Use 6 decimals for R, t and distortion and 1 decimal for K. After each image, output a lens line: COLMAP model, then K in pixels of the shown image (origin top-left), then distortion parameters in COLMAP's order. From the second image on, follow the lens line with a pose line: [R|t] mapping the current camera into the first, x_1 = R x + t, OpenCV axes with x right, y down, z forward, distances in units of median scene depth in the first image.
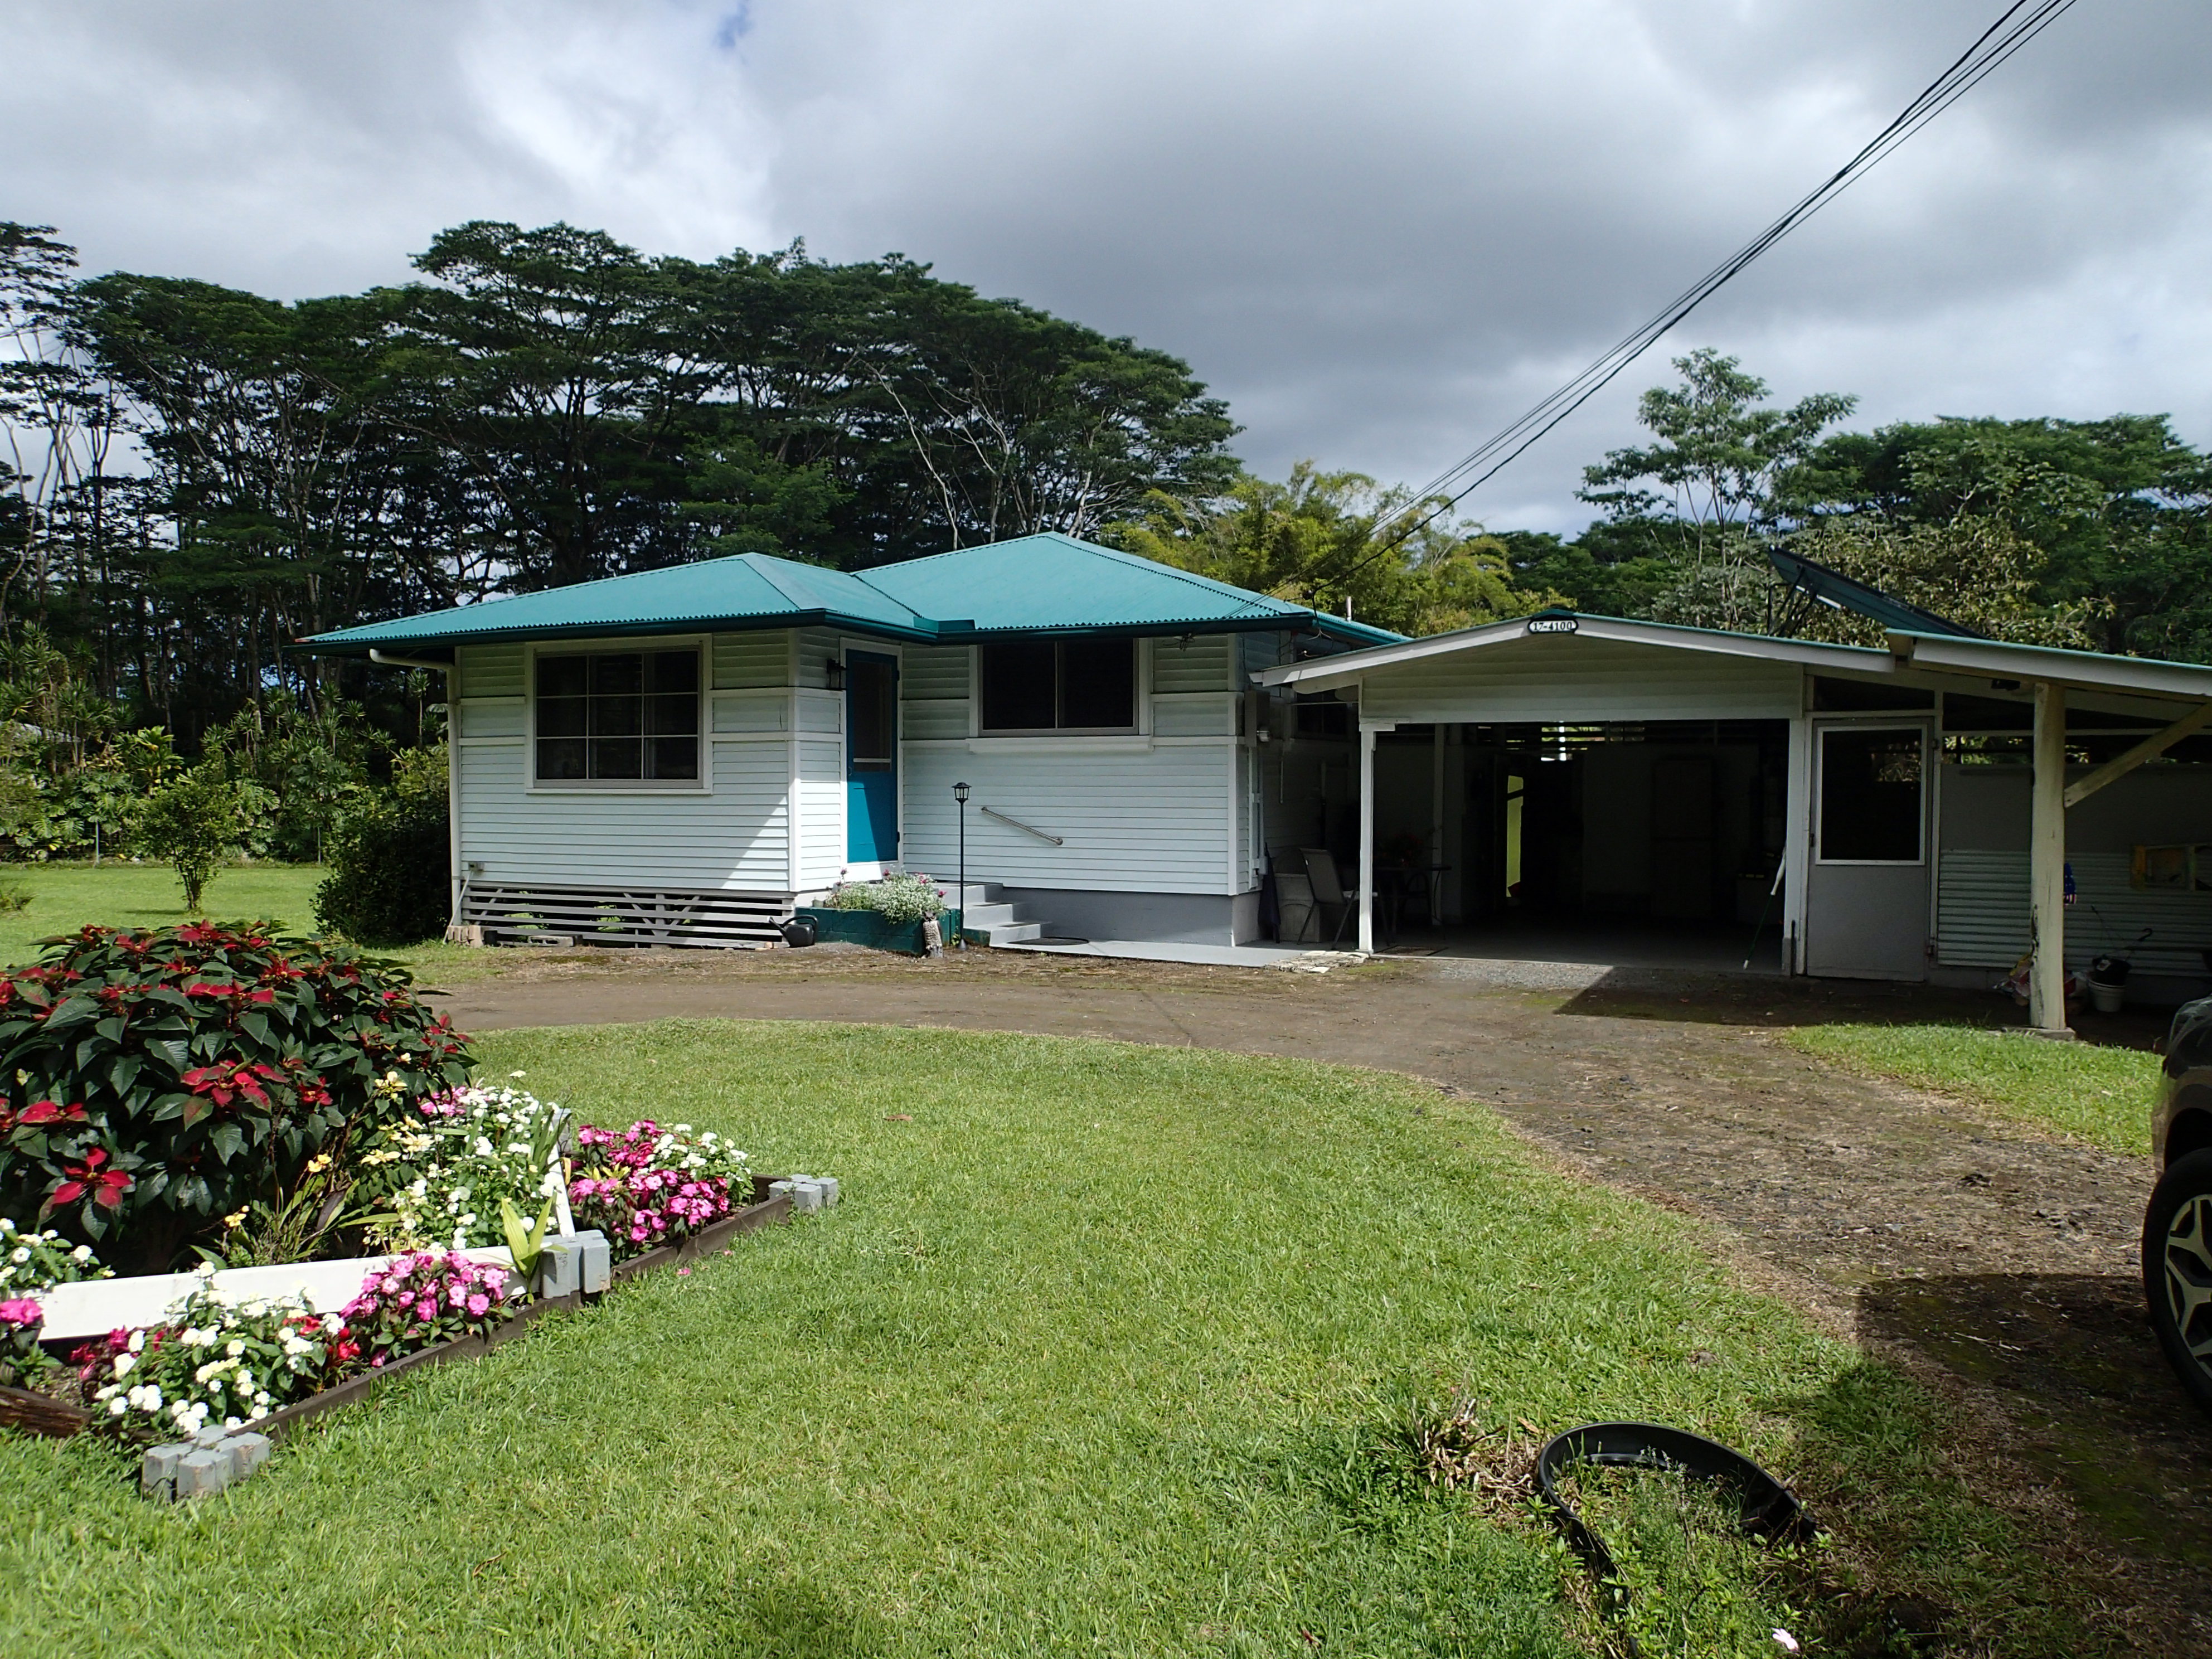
lens RADIAL K [[1652.1, 0, 1096.5], [0, 1652.1, 793.9], [0, 0, 1]] dist [0.007635, -0.002121]
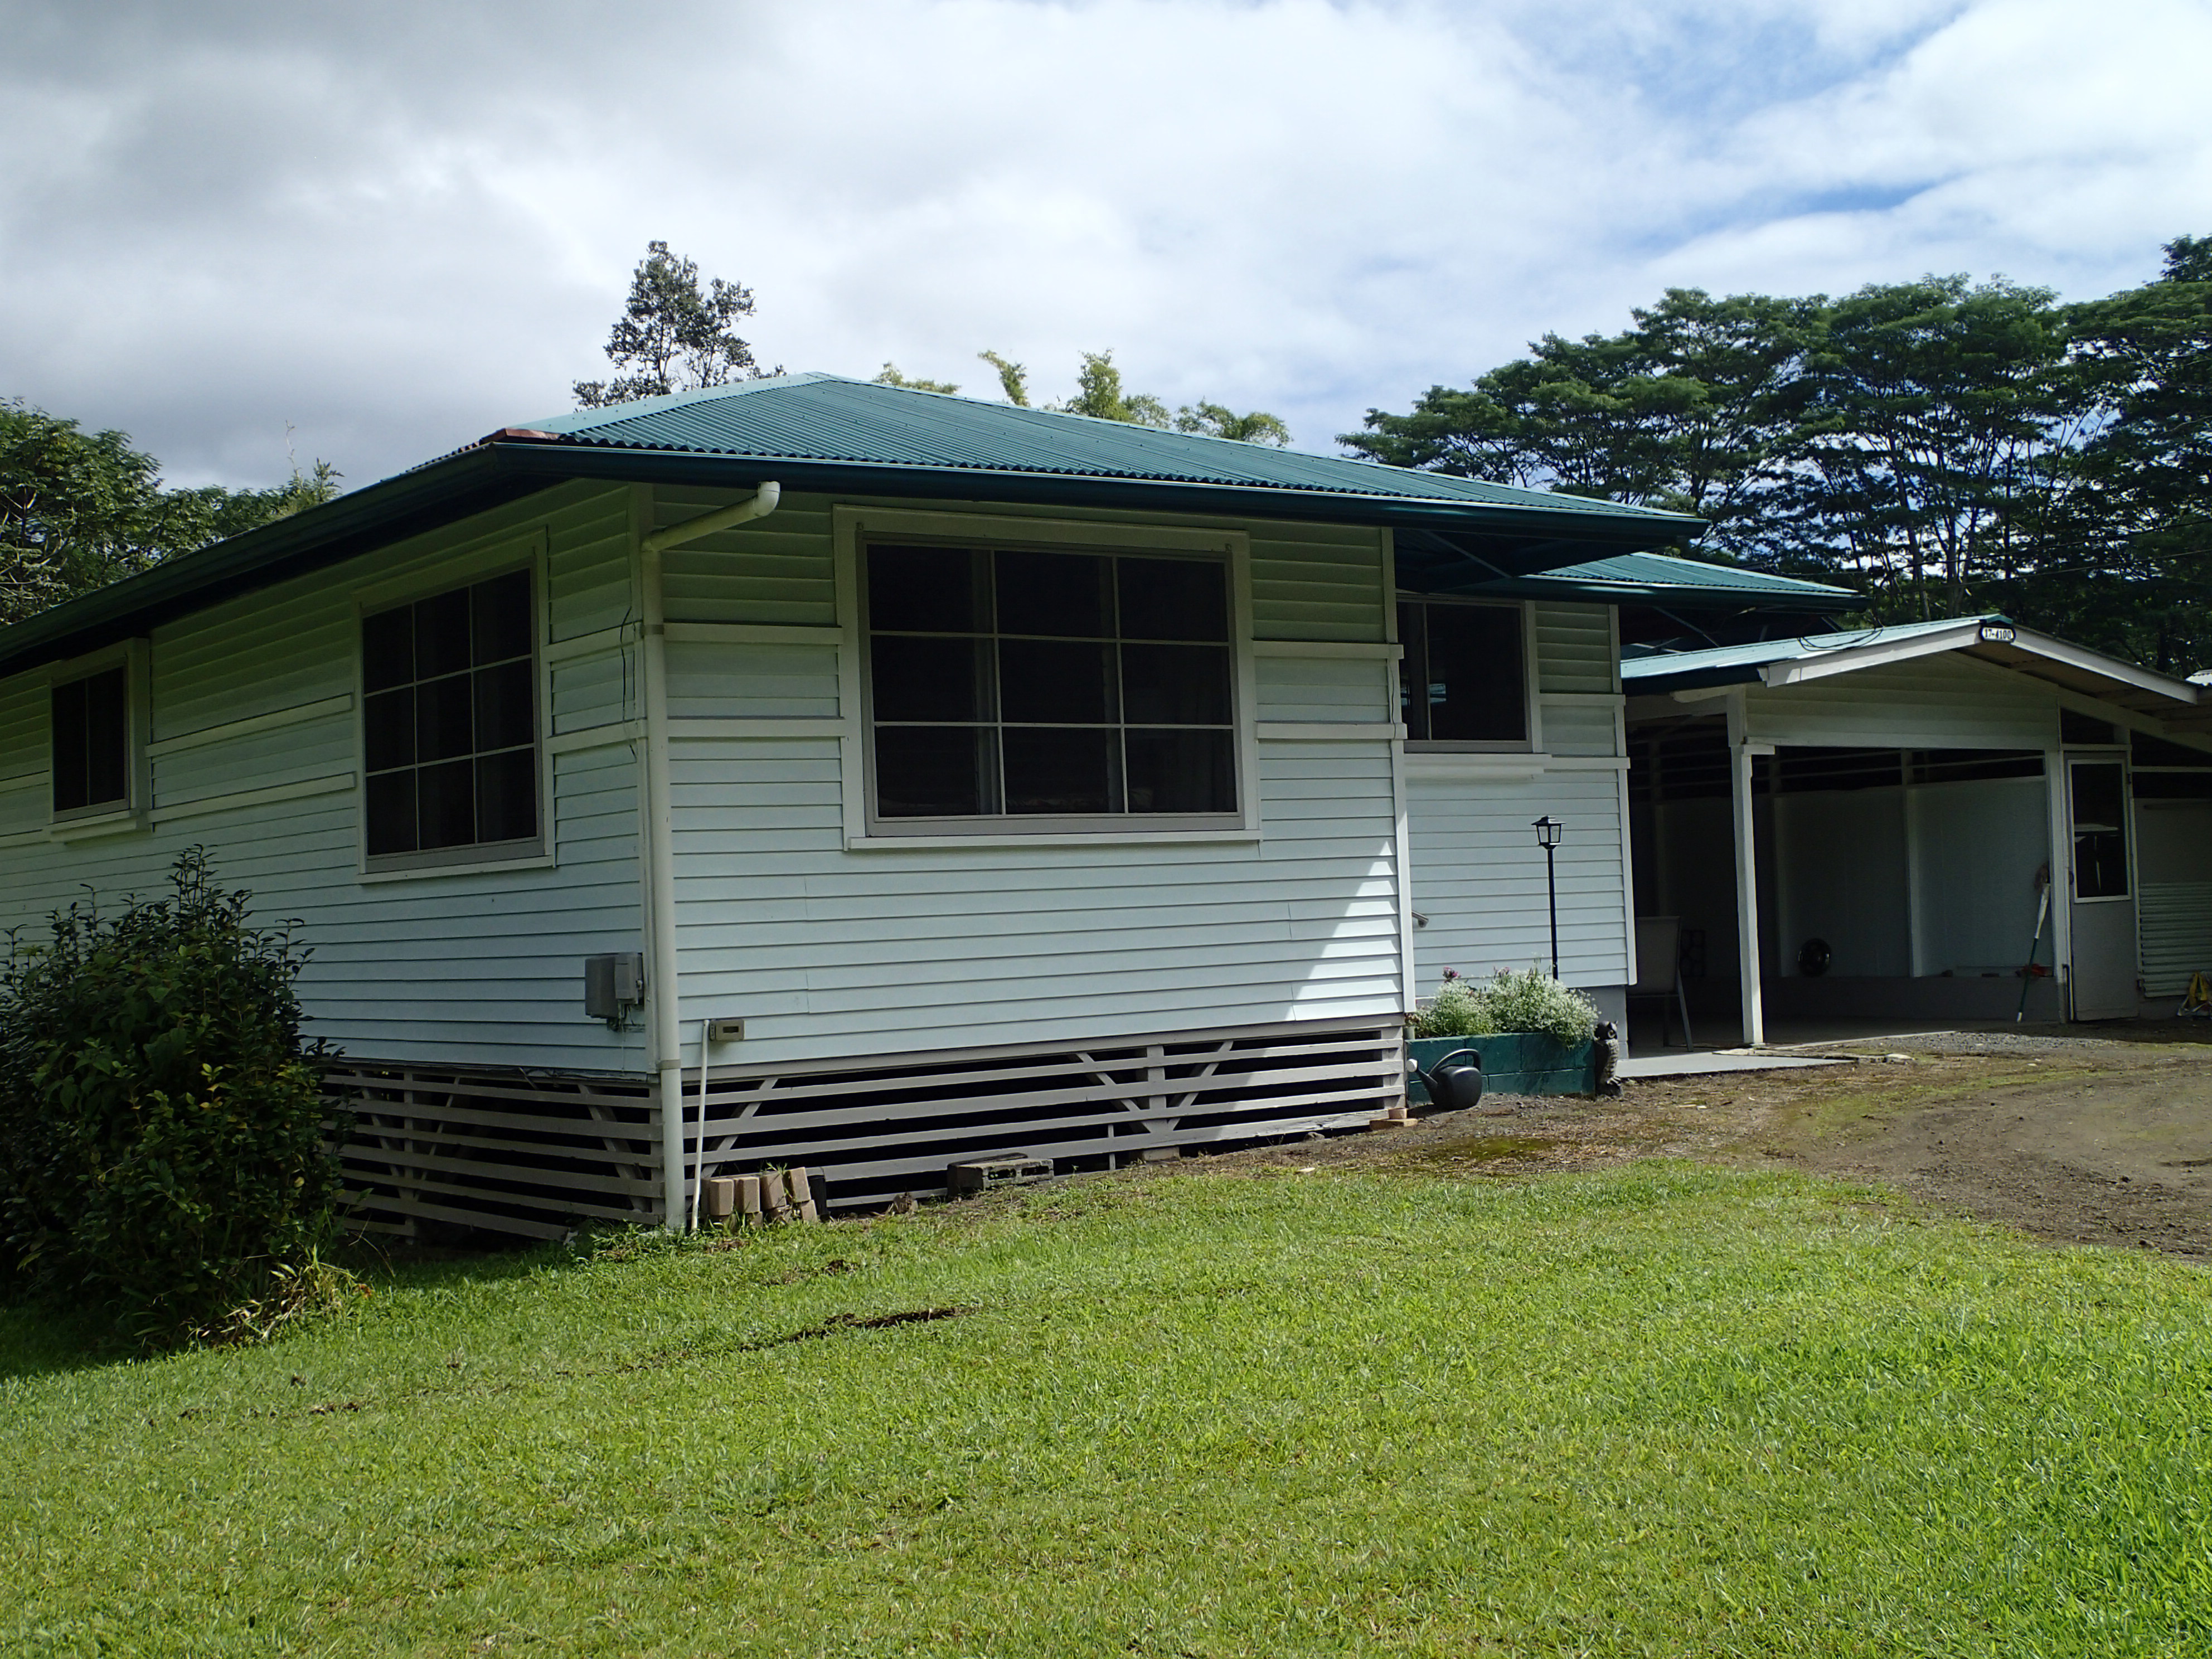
lens RADIAL K [[2635.3, 0, 1077.5], [0, 2635.3, 752.4], [0, 0, 1]] dist [0.046123, -0.074141]
pose [[0.471633, 0.033359, 0.881164, -0.986978], [0.044568, 0.997105, -0.061603, 0.020792], [-0.880668, 0.068326, 0.468781, 0.656156]]
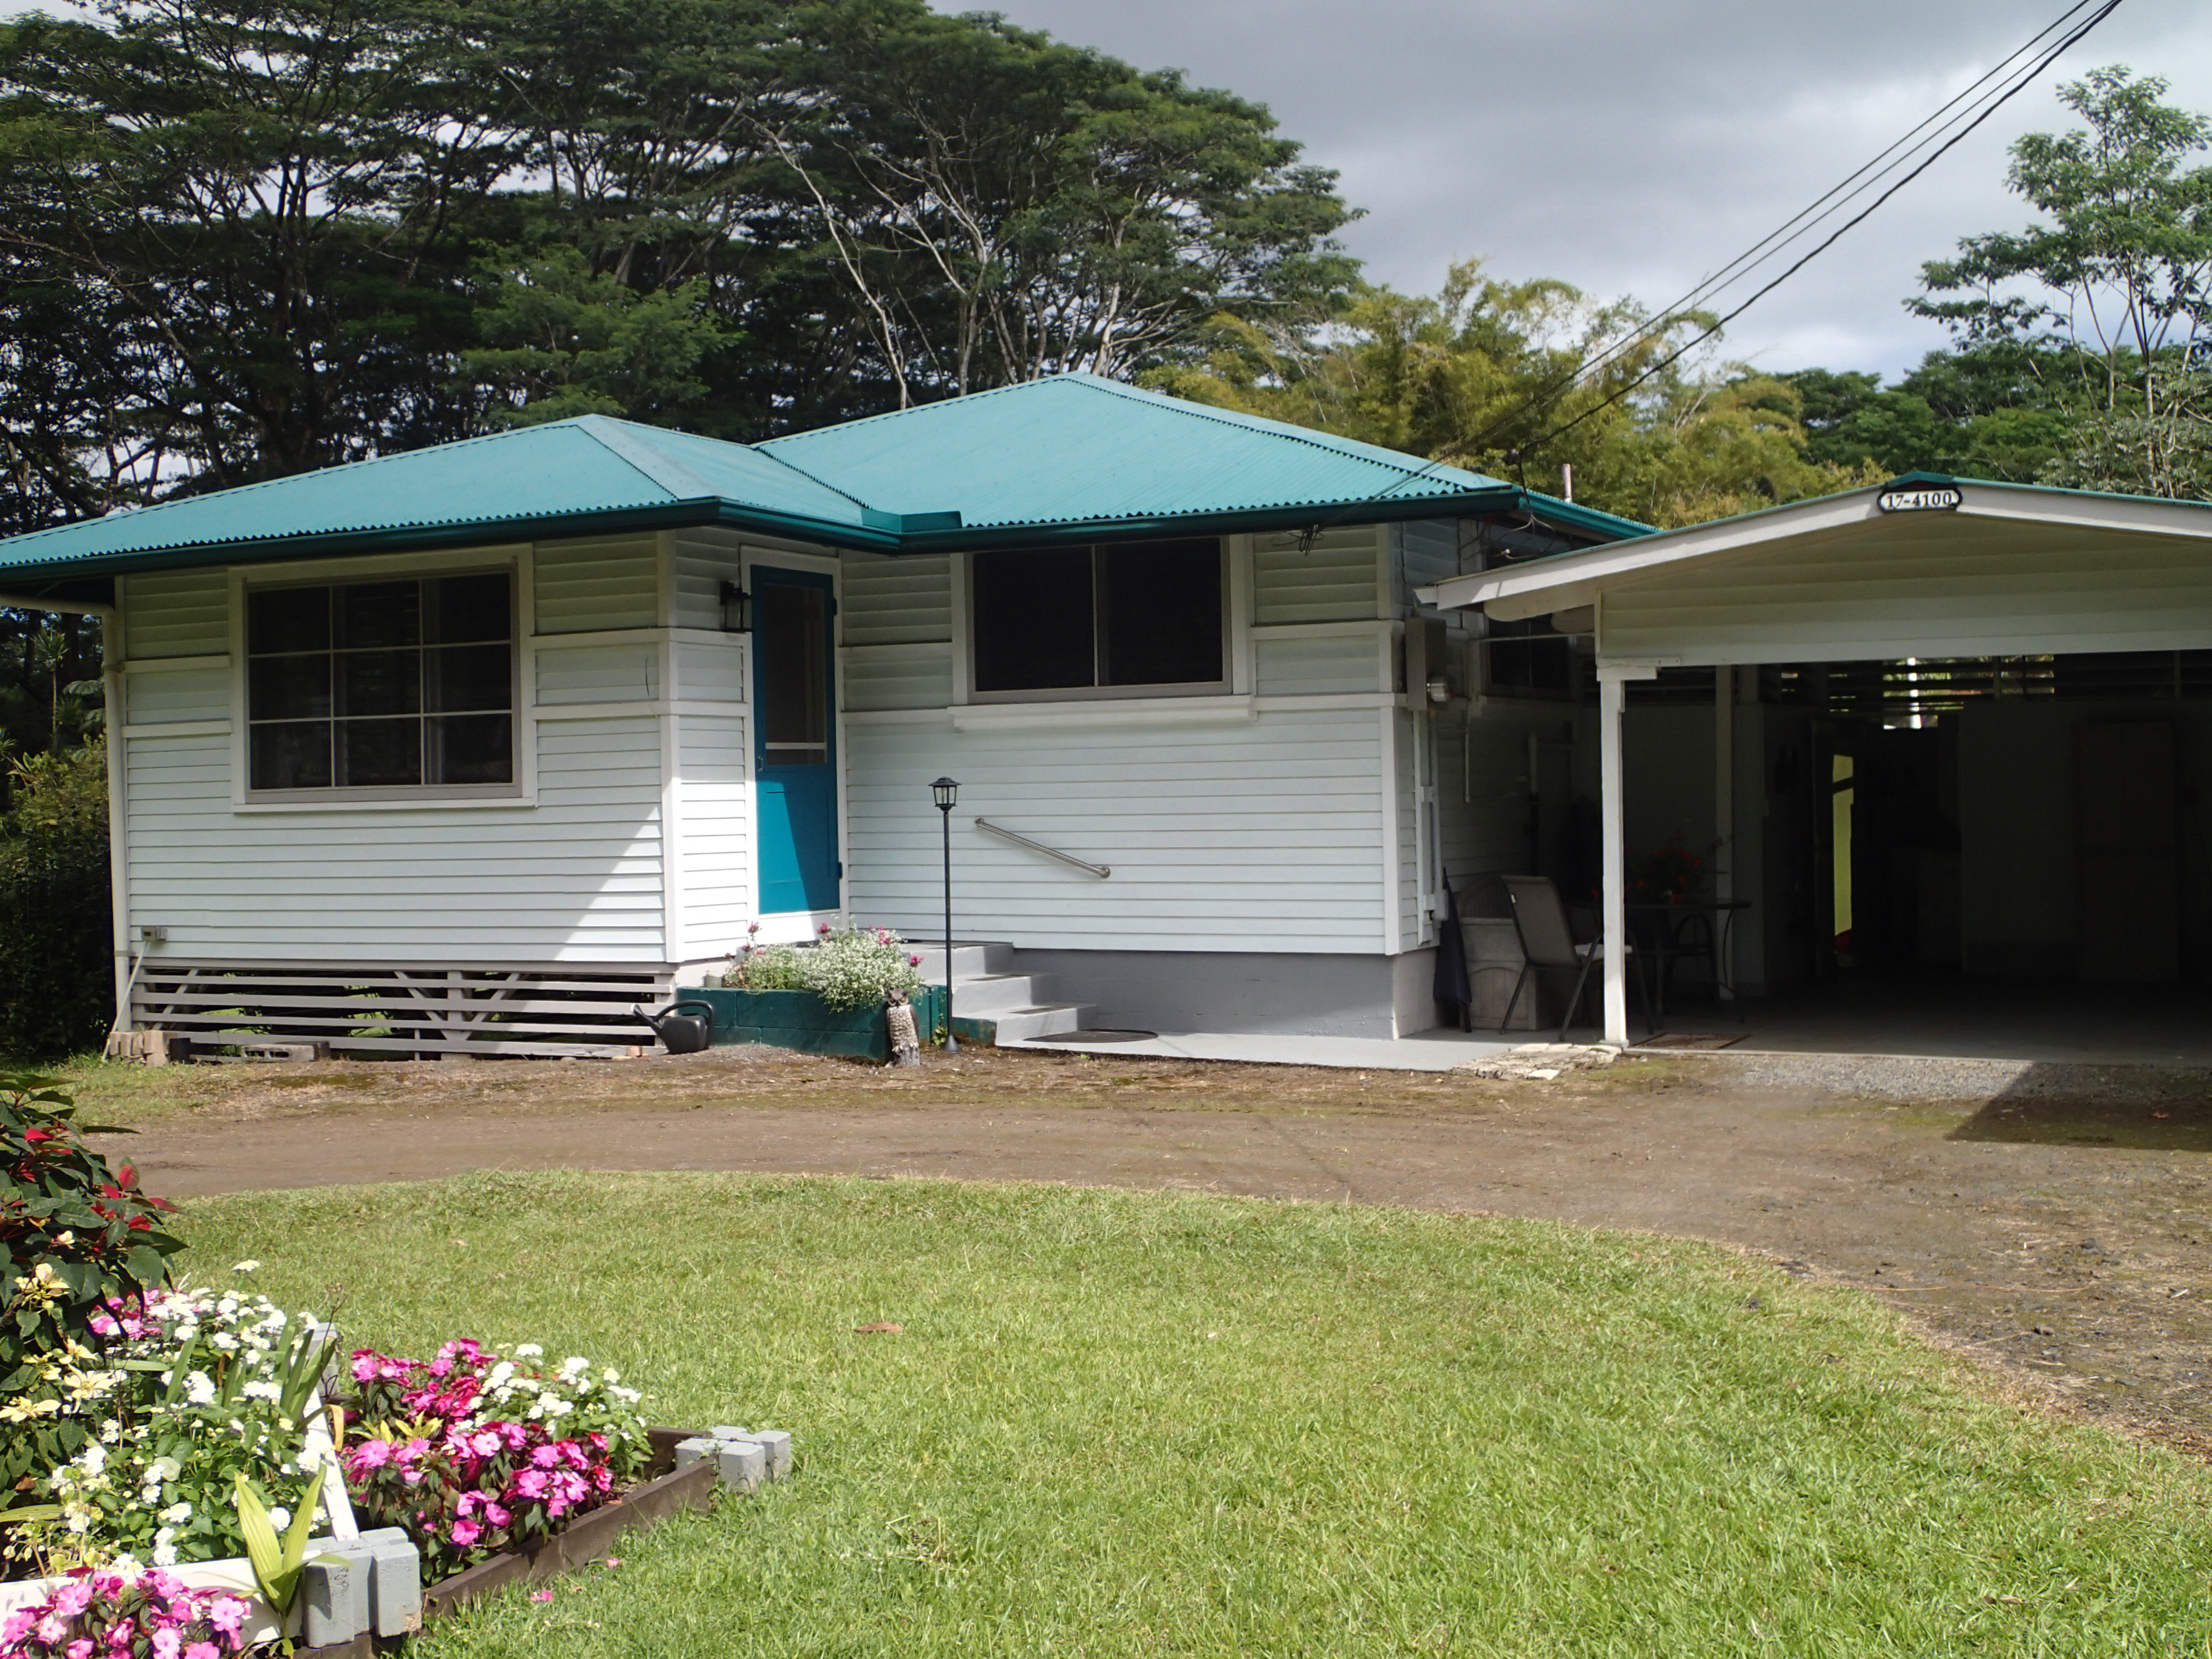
lens RADIAL K [[2635.3, 0, 1077.5], [0, 2635.3, 752.4], [0, 0, 1]] dist [0.046123, -0.074141]
pose [[0.999630, -0.020793, -0.017510, -0.014341], [0.020406, 0.999550, -0.022006, 0.005536], [0.017960, 0.021640, 0.999605, 0.022371]]
